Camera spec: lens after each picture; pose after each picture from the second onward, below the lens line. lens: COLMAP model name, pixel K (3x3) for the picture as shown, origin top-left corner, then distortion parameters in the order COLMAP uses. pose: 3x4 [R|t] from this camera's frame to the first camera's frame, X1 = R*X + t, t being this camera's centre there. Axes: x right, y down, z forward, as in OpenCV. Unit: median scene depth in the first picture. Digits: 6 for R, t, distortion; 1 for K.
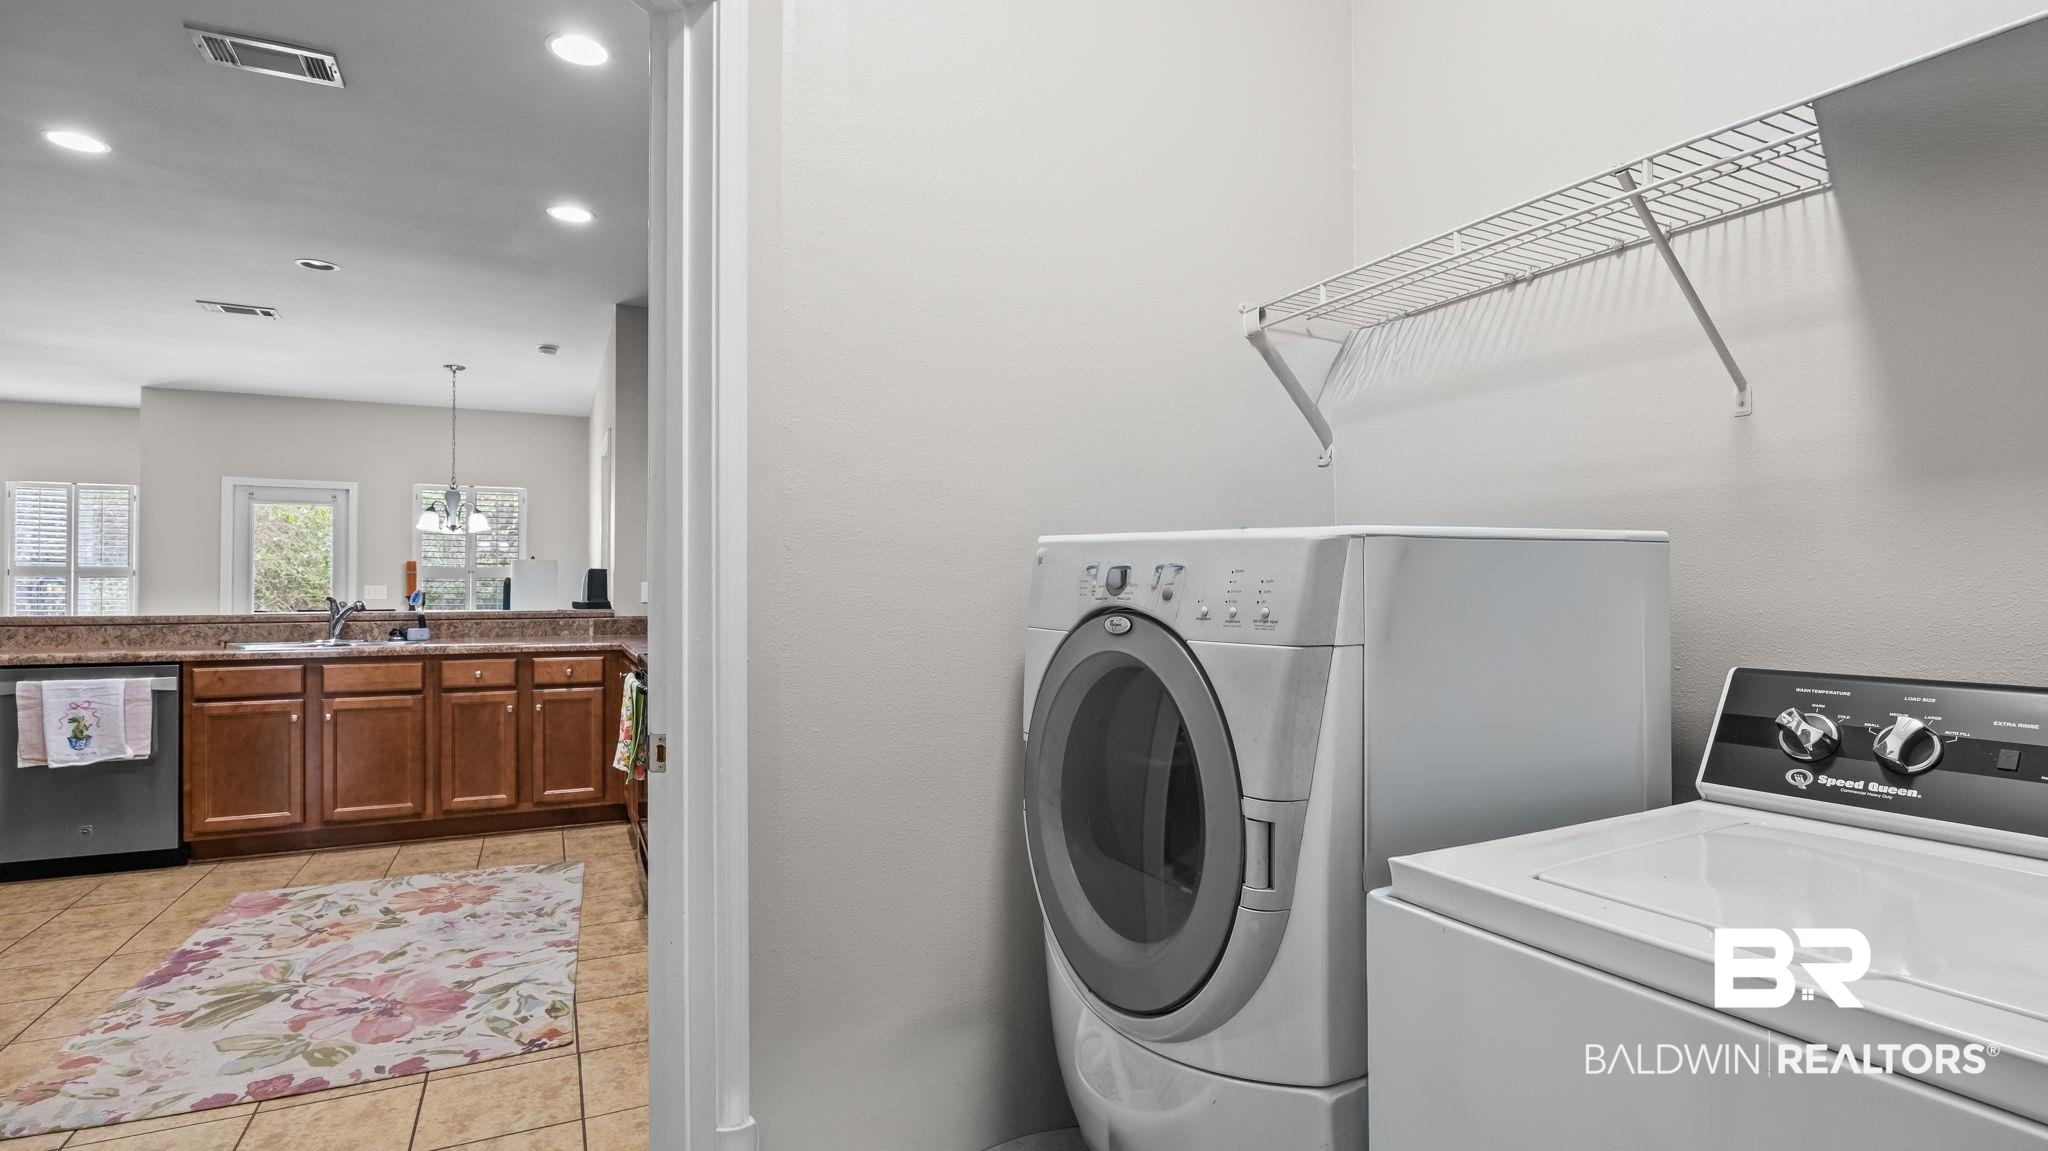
lens RADIAL K [[962.4, 0, 1014.8], [0, 962.4, 579.1], [0, 0, 1]] dist [-0.014952, 0.000309]
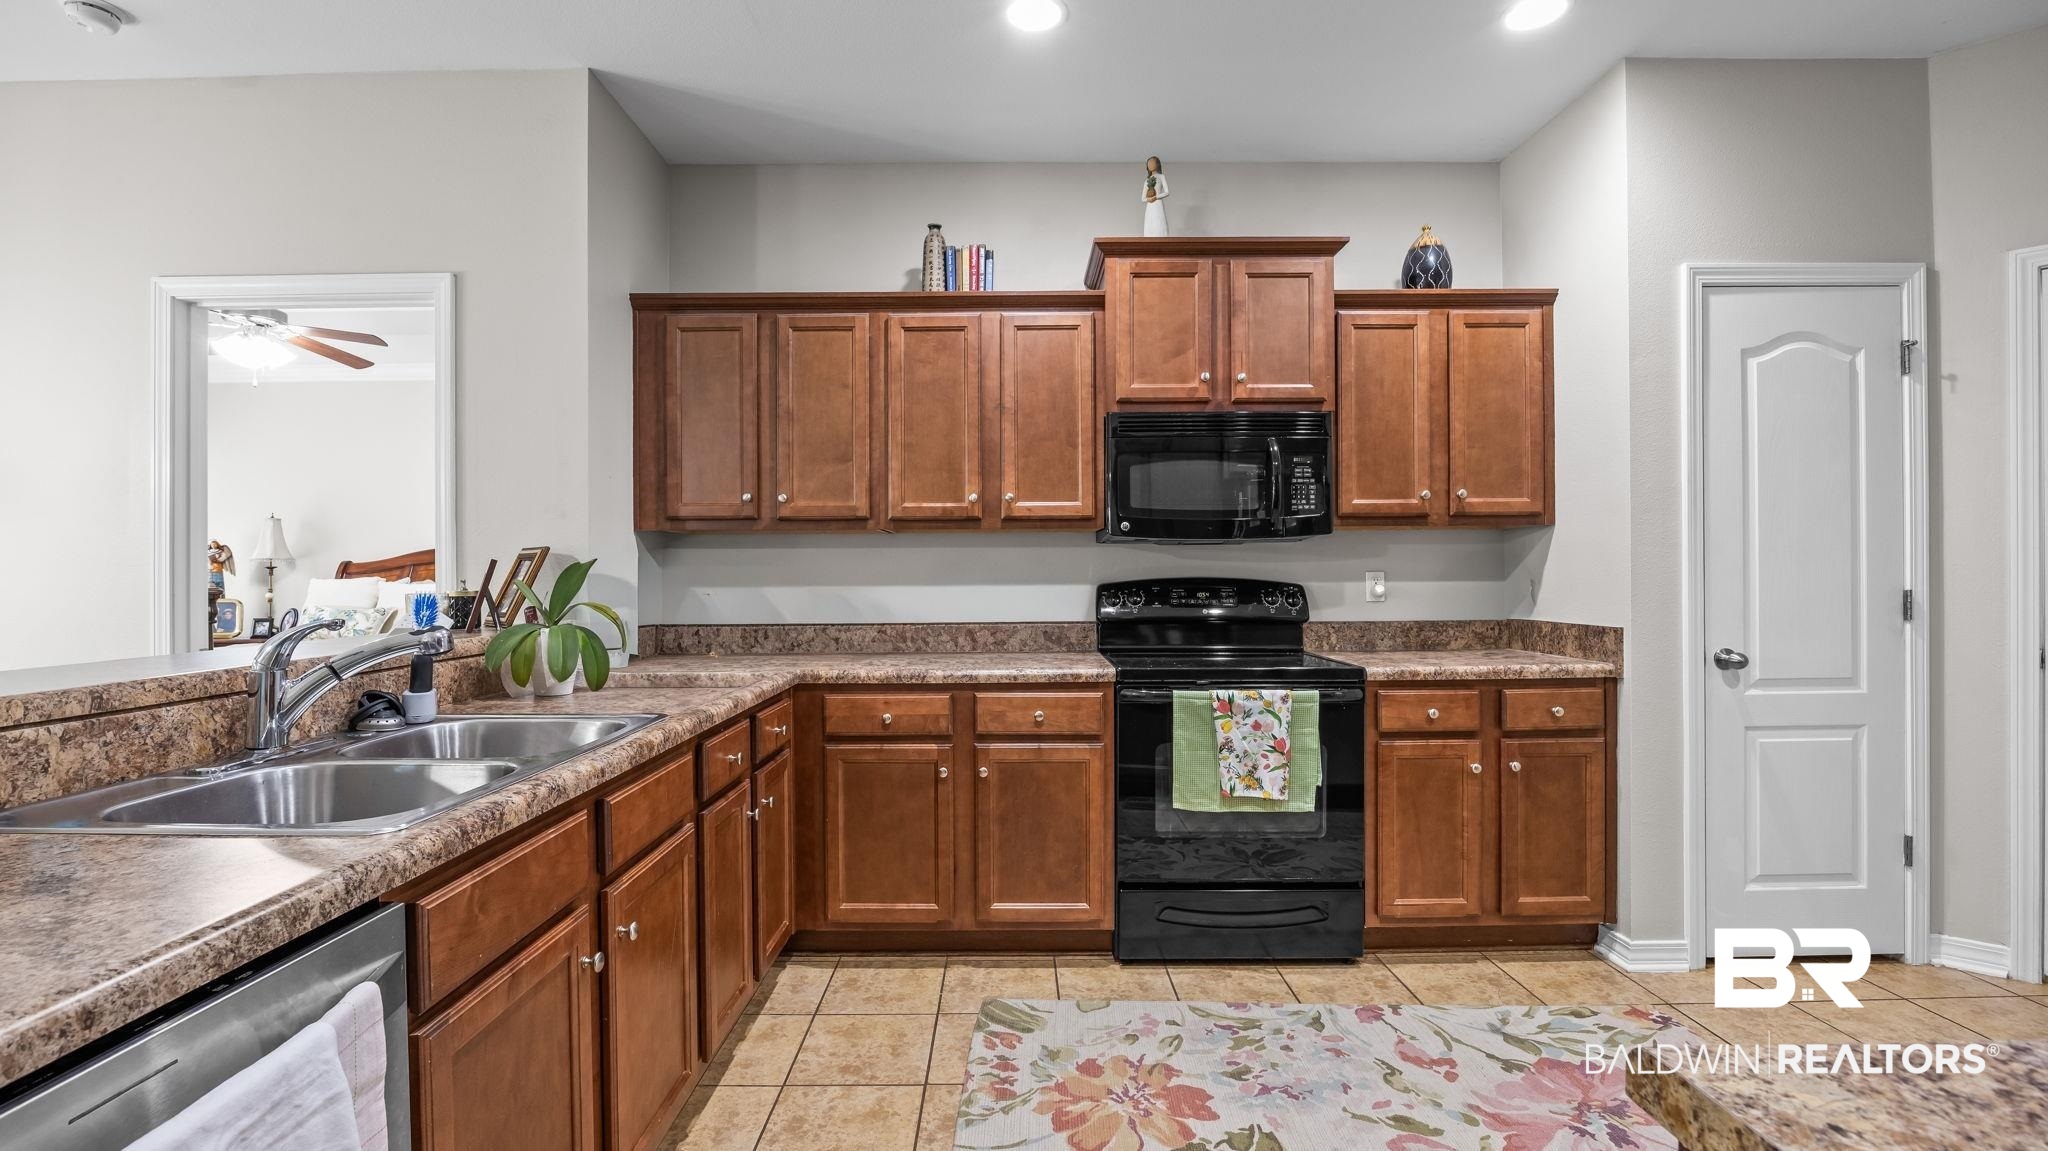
lens RADIAL K [[874.3, 0, 1024.0], [0, 874.3, 575.5], [0, 0, 1]] dist [-0.010793, -0.000042]
pose [[0.436924, -0.004042, 0.899489, -0.968001], [-0.002097, 0.999983, 0.005512, 0.001456], [-0.899496, -0.004294, 0.436908, 0.716012]]
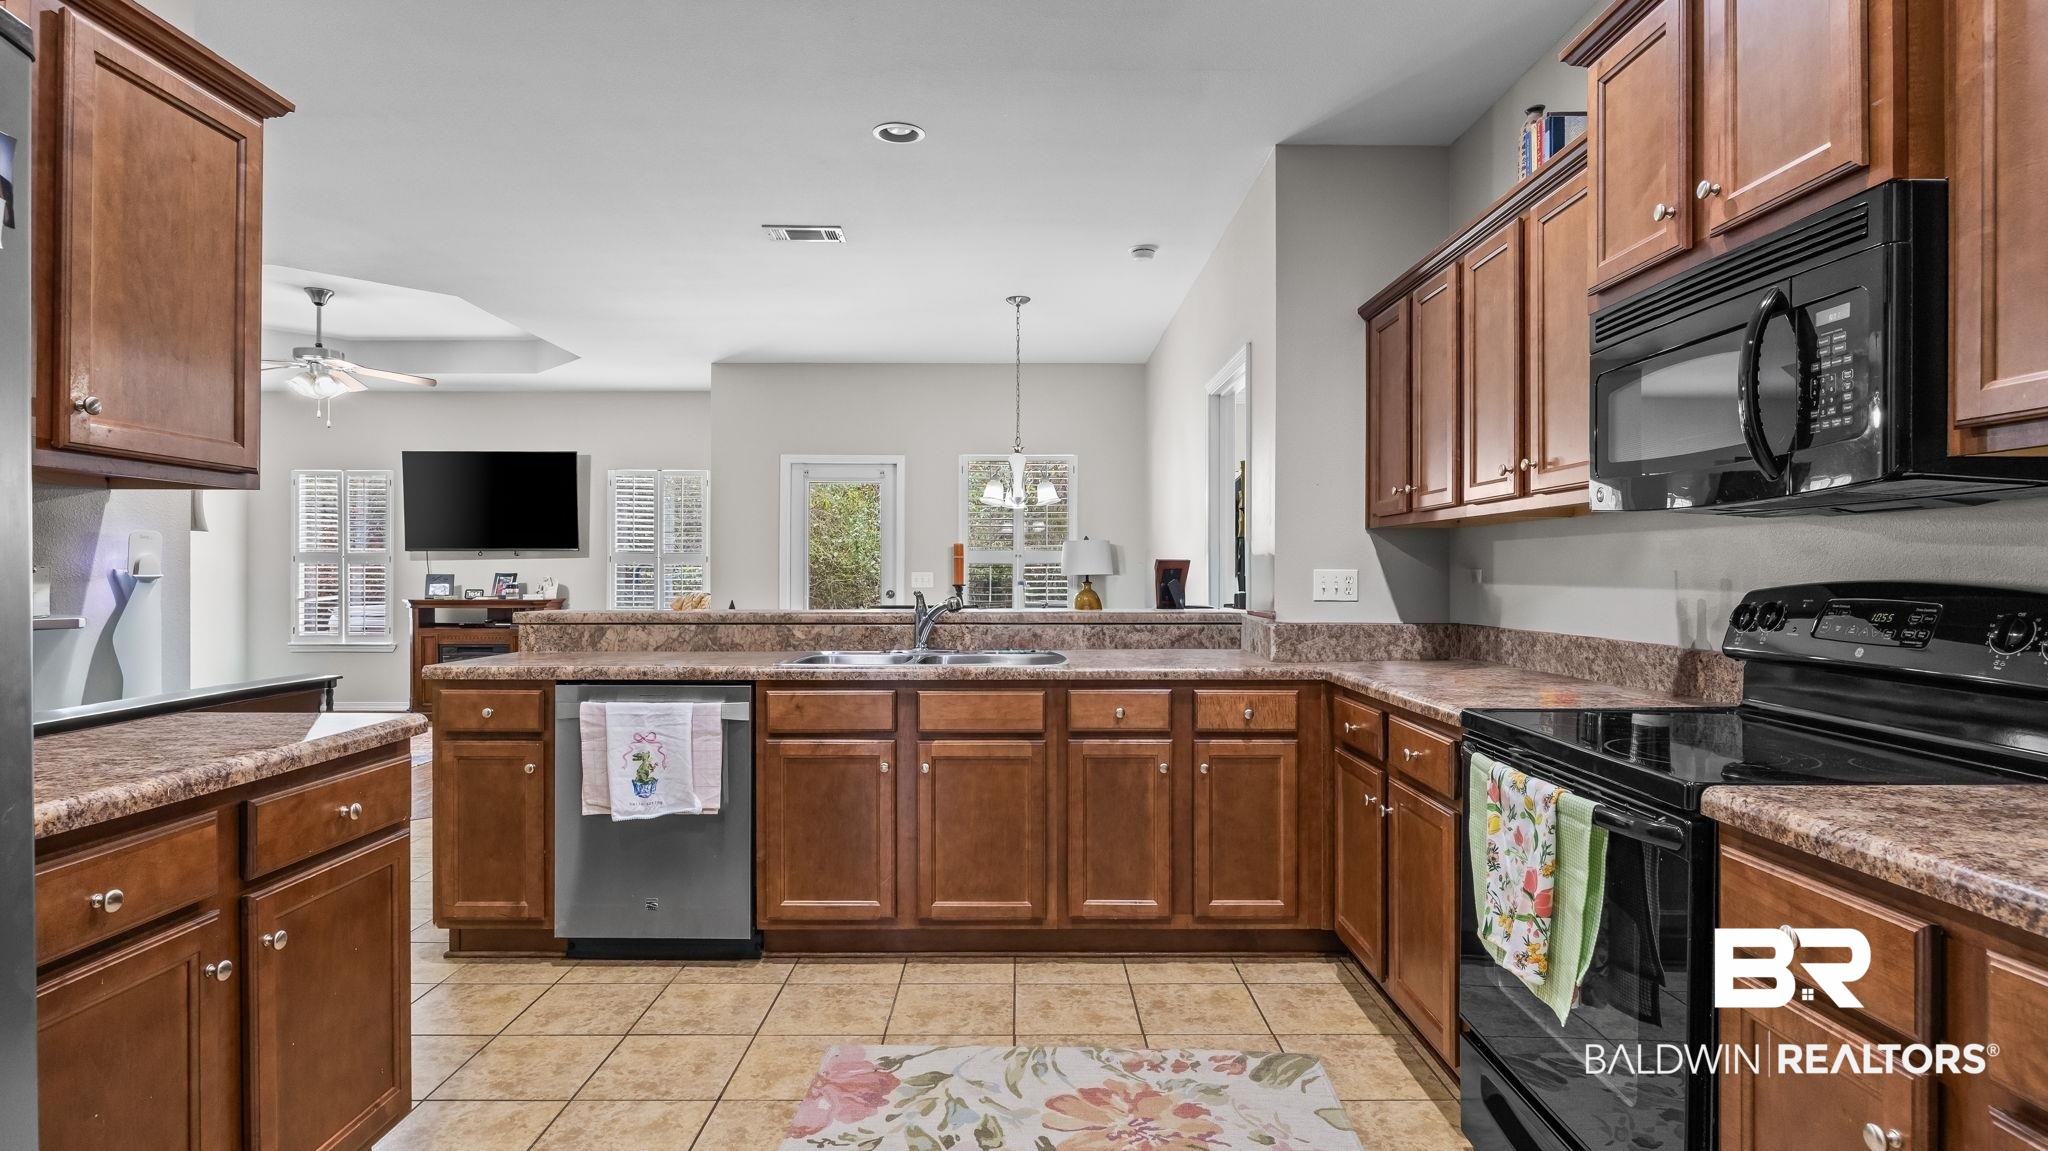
lens RADIAL K [[1030.7, 0, 1024.3], [0, 1030.7, 572.3], [0, 0, 1]] dist [-0.015645, 0.000037]
pose [[0.899774, 0.000745, -0.436355, -0.337859], [0.002906, 0.999966, 0.007699, -0.000626], [0.436346, -0.008196, 0.899741, 0.373547]]
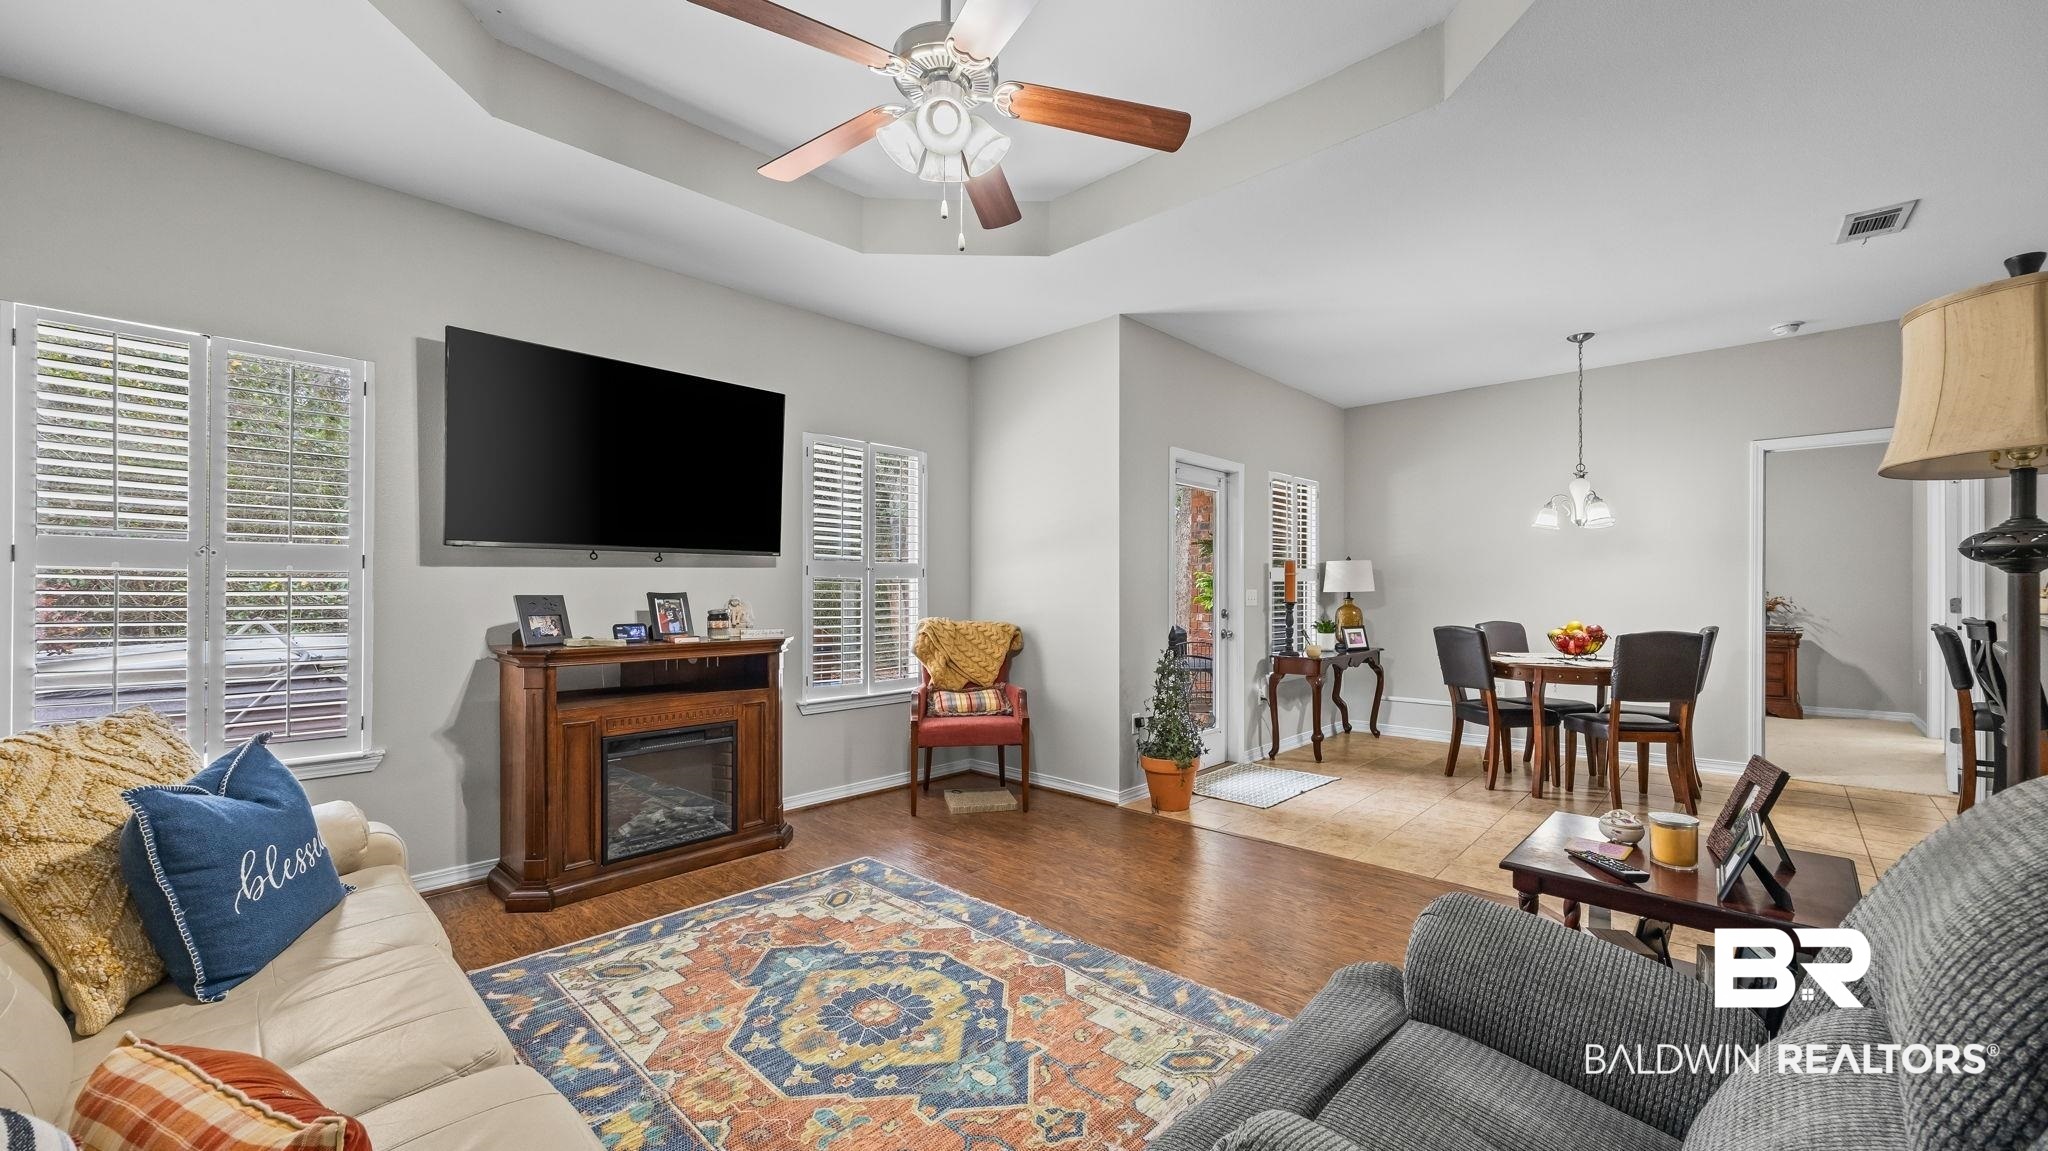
lens RADIAL K [[787.1, 0, 1017.3], [0, 787.1, 595.2], [0, 0, 1]] dist [-0.002313, -0.000130]
pose [[0.940017, -0.003301, 0.341111, -2.139771], [-0.001986, 0.999883, 0.015149, 0.003626], [-0.341122, -0.014918, 0.939901, 0.830001]]
